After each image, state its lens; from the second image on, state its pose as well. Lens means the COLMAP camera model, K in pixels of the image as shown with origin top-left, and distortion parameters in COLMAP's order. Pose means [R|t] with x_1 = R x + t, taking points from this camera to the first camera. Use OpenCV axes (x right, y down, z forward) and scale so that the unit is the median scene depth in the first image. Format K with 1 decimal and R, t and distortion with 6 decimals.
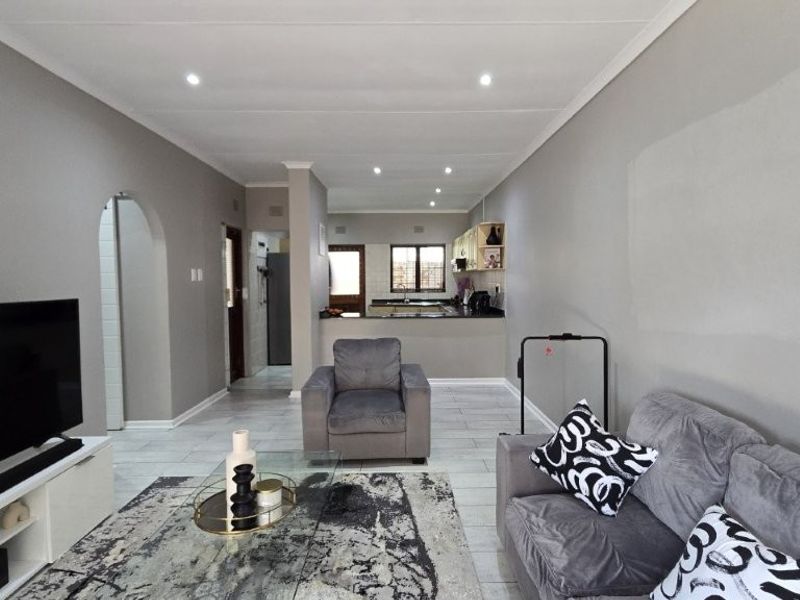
lens RADIAL K [[447.5, 0, 406.5], [0, 447.5, 300.1], [0, 0, 1]] dist [0.000779, -0.000721]
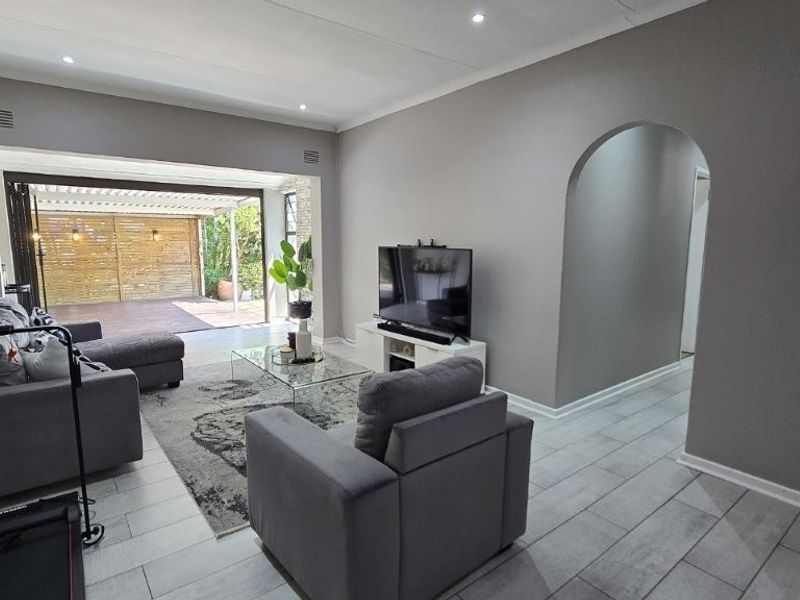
lens RADIAL K [[458.1, 0, 401.9], [0, 458.1, 302.1], [0, 0, 1]] dist [0.002641, 0.000616]
pose [[-0.802908, 0.078899, -0.590858, 0.265686], [-0.035221, 0.983191, 0.179150, -0.081180], [0.595061, 0.164652, -0.786633, 1.799974]]
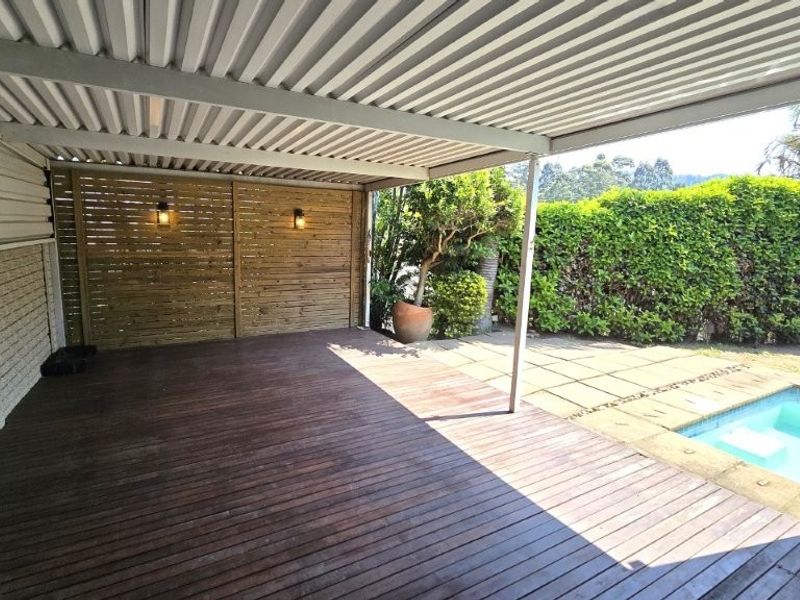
lens RADIAL K [[447.5, 0, 406.5], [0, 447.5, 300.1], [0, 0, 1]] dist [0.000779, -0.000721]
pose [[-0.869410, 0.052609, -0.491282, 0.203581], [-0.060273, 0.975597, 0.211135, 0.035685], [0.490401, 0.213174, -0.845023, -0.550445]]
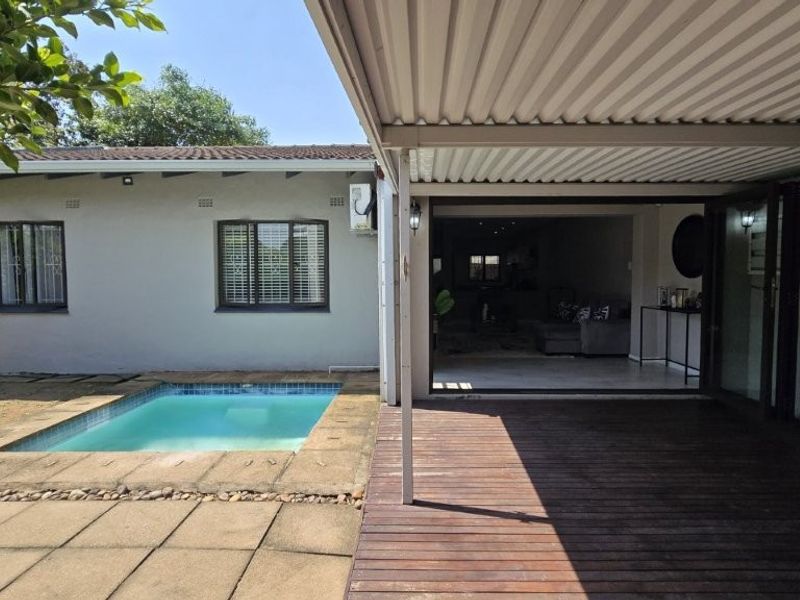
lens RADIAL K [[436.3, 0, 401.6], [0, 436.3, 301.5], [0, 0, 1]] dist [-0.002941, -0.000691]
pose [[0.997871, 0.001615, -0.065198, -0.529236], [-0.001388, 0.999993, 0.003525, 0.164465], [0.065203, -0.003427, 0.997866, -2.094753]]
